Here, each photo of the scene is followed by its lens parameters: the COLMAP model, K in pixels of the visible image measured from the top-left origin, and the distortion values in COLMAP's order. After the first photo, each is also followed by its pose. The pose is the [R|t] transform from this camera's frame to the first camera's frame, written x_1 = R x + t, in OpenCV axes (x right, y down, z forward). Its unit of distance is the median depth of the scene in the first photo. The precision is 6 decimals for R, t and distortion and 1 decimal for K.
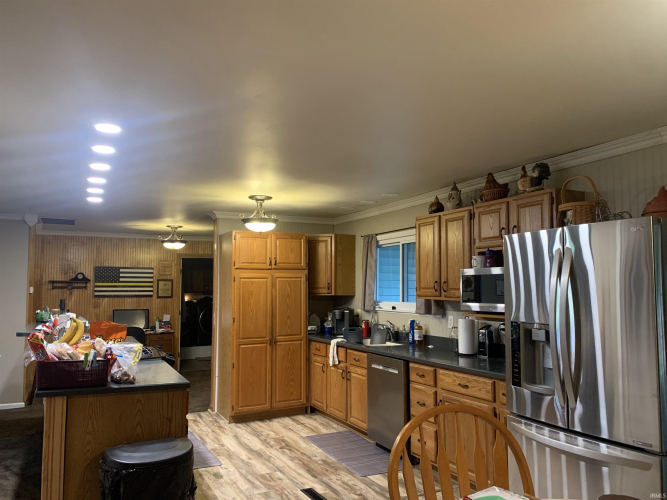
lens RADIAL K [[506.7, 0, 319.5], [0, 506.7, 254.0], [0, 0, 1]] dist [0.044027, -0.076512]
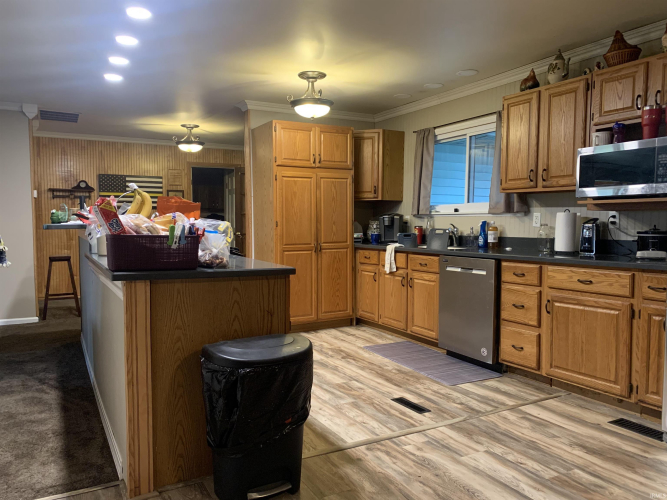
lens RADIAL K [[506.7, 0, 319.6], [0, 506.7, 258.5], [0, 0, 1]] dist [0.044027, -0.076512]
pose [[0.999306, -0.000646, 0.037246, -0.142258], [-0.004695, 0.989691, 0.143139, 0.071256], [-0.036955, -0.143215, 0.989001, 0.124140]]
